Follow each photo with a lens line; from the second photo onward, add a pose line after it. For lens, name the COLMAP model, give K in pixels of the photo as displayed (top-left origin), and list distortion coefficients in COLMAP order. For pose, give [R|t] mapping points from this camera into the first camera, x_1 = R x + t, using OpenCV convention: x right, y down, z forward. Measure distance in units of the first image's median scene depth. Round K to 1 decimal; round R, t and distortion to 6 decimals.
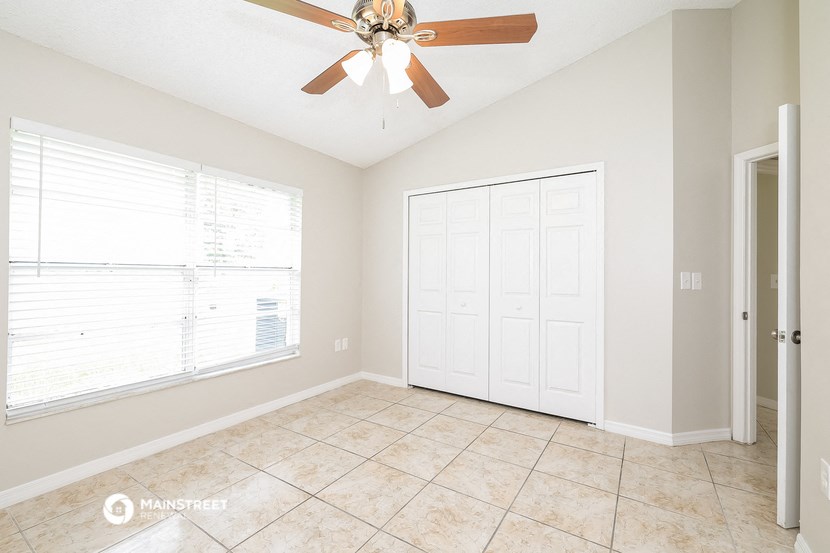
lens RADIAL K [[355.3, 0, 423.5], [0, 355.3, 273.4], [0, 0, 1]] dist [0.000833, -0.000860]
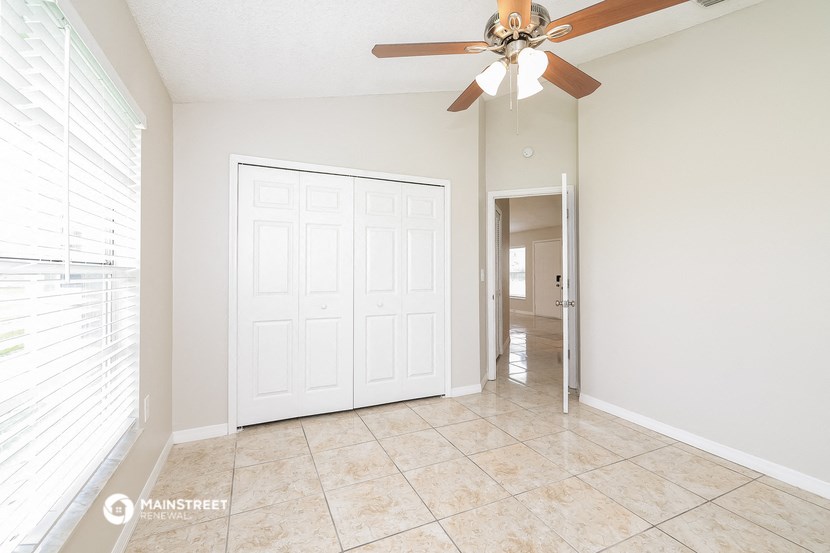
lens RADIAL K [[355.3, 0, 416.4], [0, 355.3, 271.6], [0, 0, 1]] dist [0.000833, -0.000860]
pose [[0.555807, -0.004834, 0.831297, -0.450822], [0.003246, 0.999988, 0.003644, -0.001848], [-0.831305, 0.000673, 0.555816, 0.316999]]
